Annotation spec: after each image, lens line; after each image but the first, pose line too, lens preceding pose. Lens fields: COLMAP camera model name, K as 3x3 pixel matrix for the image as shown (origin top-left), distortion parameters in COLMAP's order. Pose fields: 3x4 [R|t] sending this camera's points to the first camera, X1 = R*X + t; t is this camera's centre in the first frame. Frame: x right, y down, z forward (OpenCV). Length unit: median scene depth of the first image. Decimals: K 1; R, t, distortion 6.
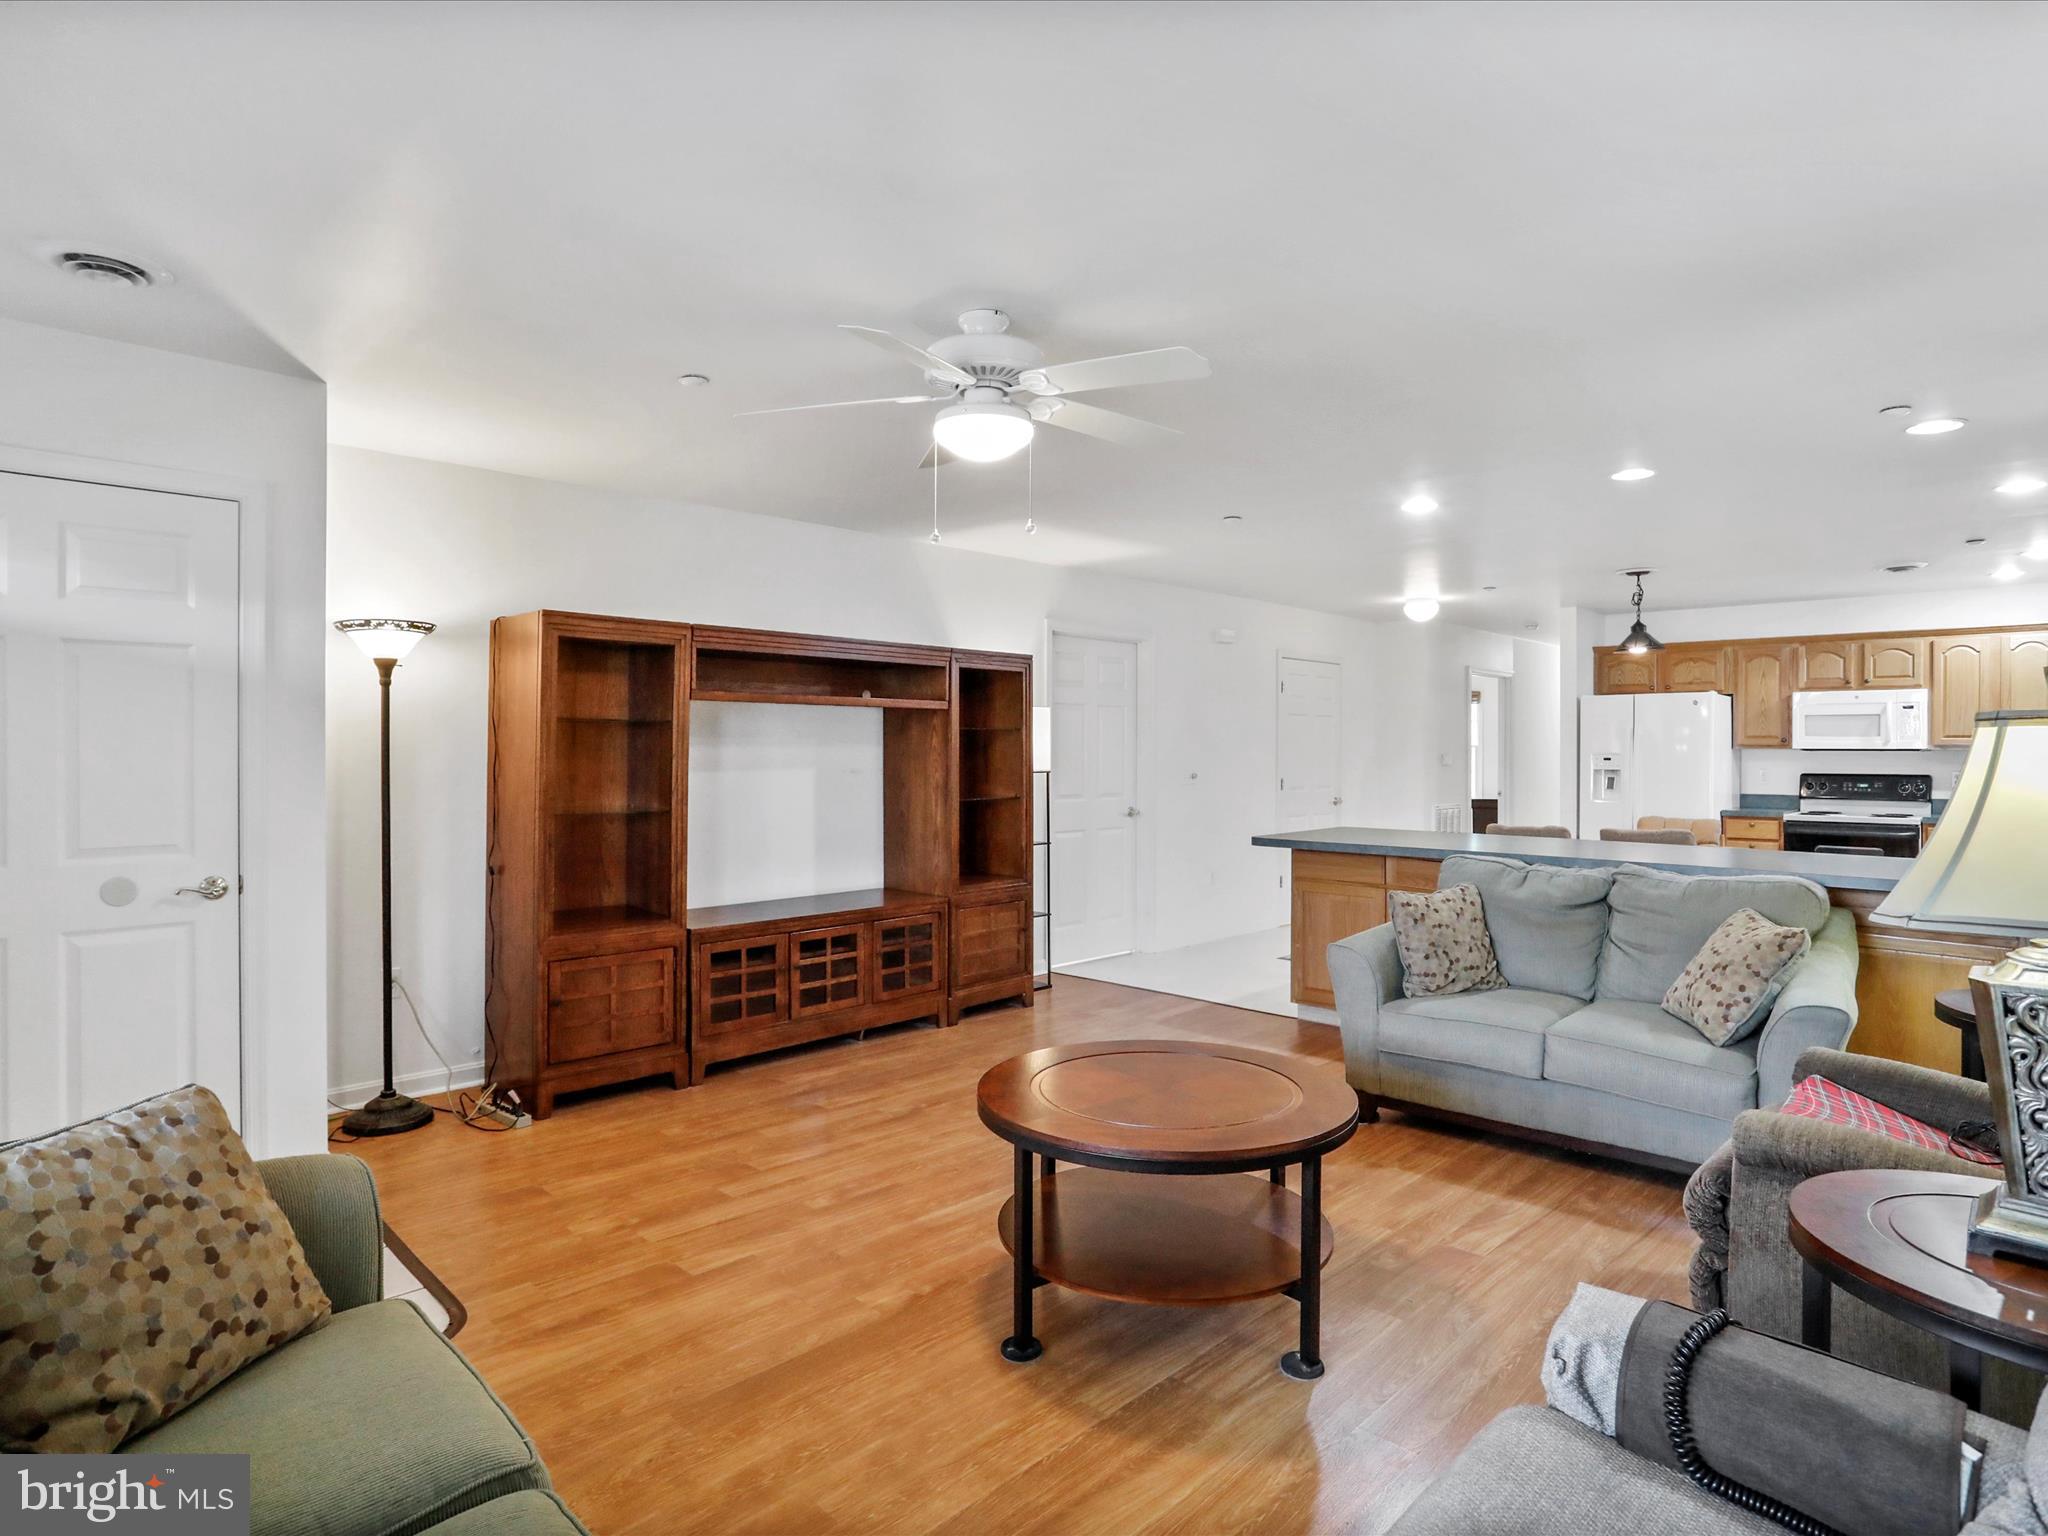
lens RADIAL K [[1124.7, 0, 1027.1], [0, 1124.7, 758.6], [0, 0, 1]] dist [-0.064582, 0.040671]
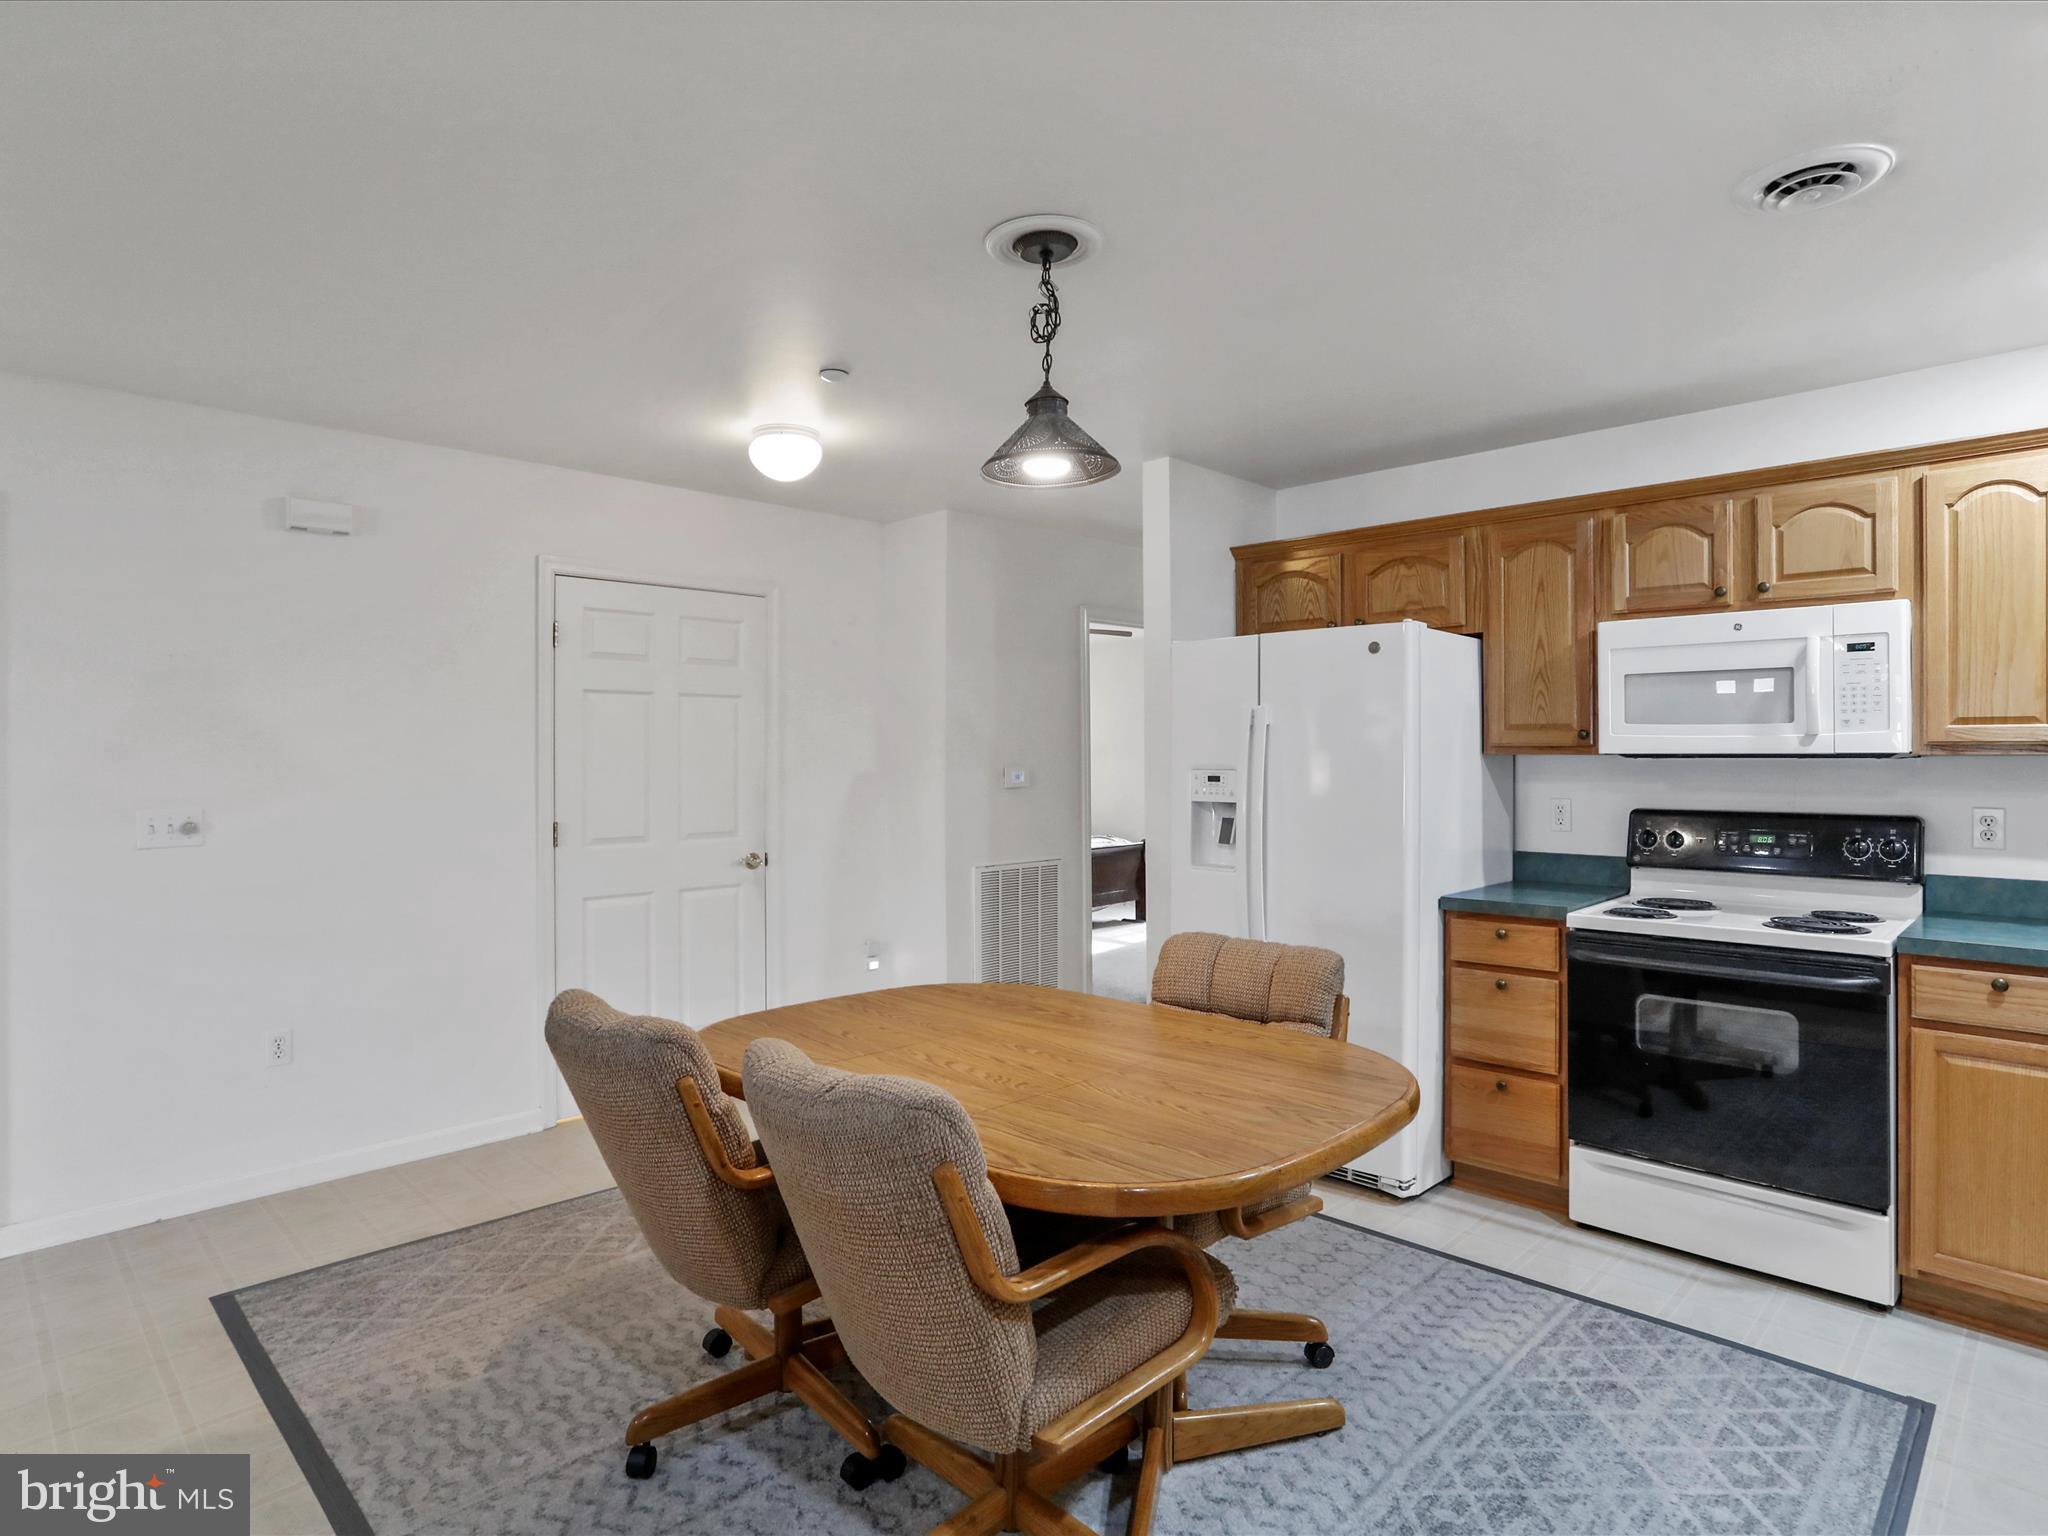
lens RADIAL K [[1124.7, 0, 1027.1], [0, 1124.7, 758.6], [0, 0, 1]] dist [-0.064582, 0.040671]
pose [[0.999980, -0.006114, 0.001717, 0.486428], [0.006117, 0.999980, -0.001740, -0.008147], [-0.001706, 0.001750, 0.999997, 0.586653]]
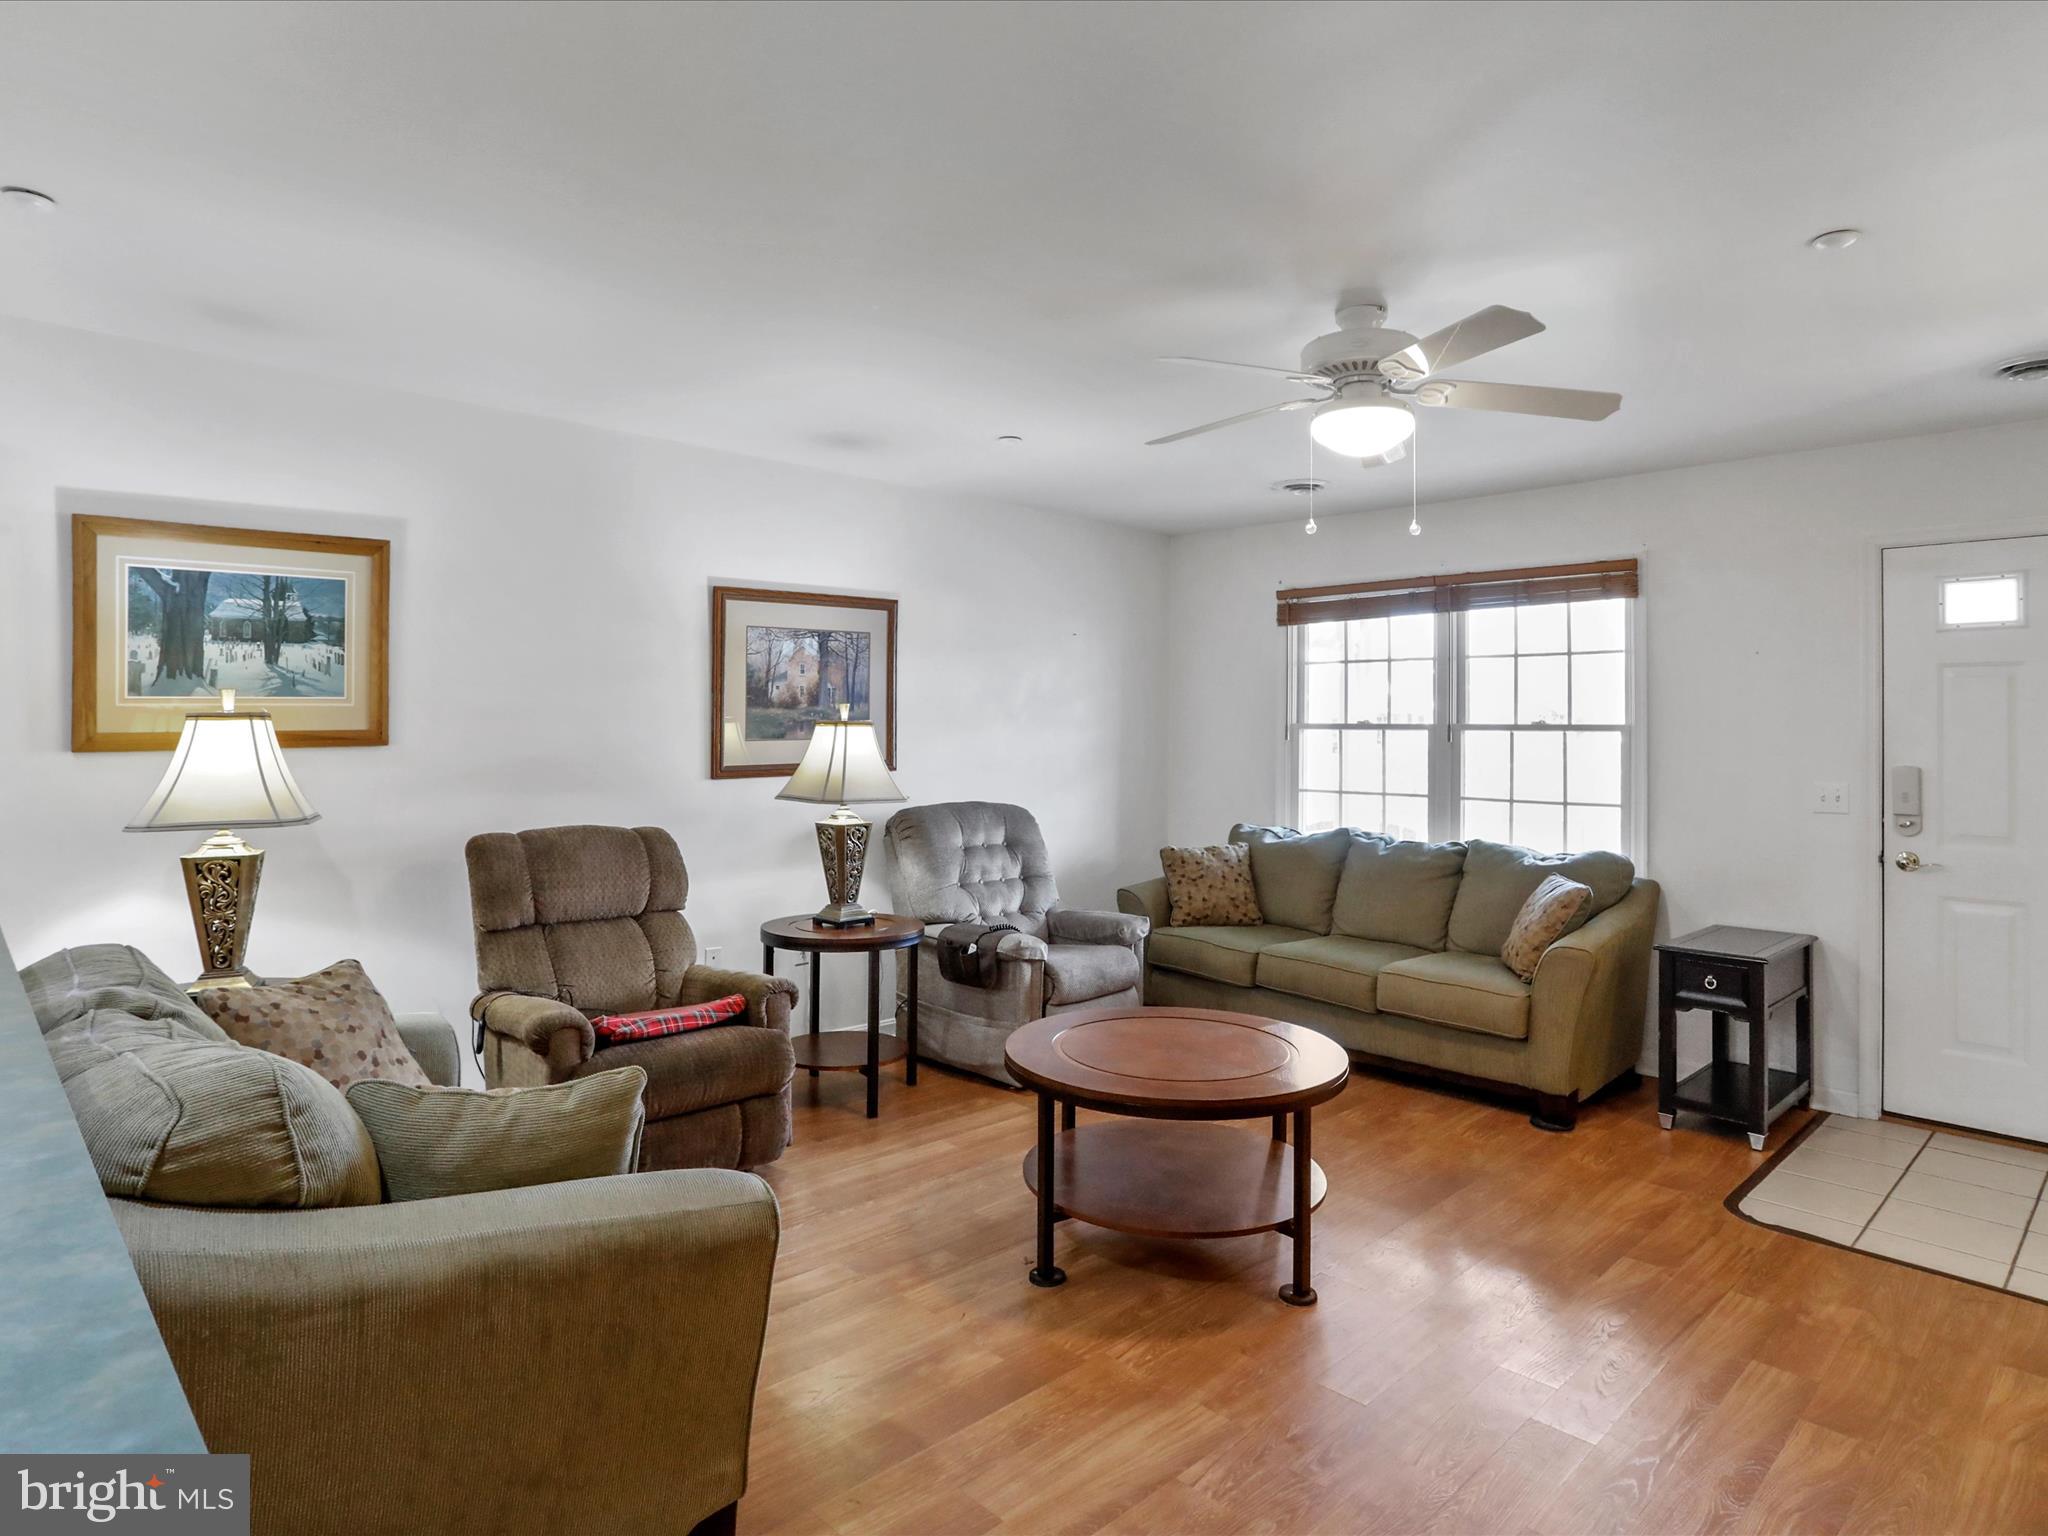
lens RADIAL K [[1173.6, 0, 1018.9], [0, 1173.6, 702.4], [0, 0, 1]] dist [-0.070312, 0.044771]
pose [[-0.999515, -0.012907, 0.028342, 0.088594], [-0.013341, 0.999796, -0.015162, -0.009827], [-0.028140, -0.015533, -0.999483, 0.774539]]
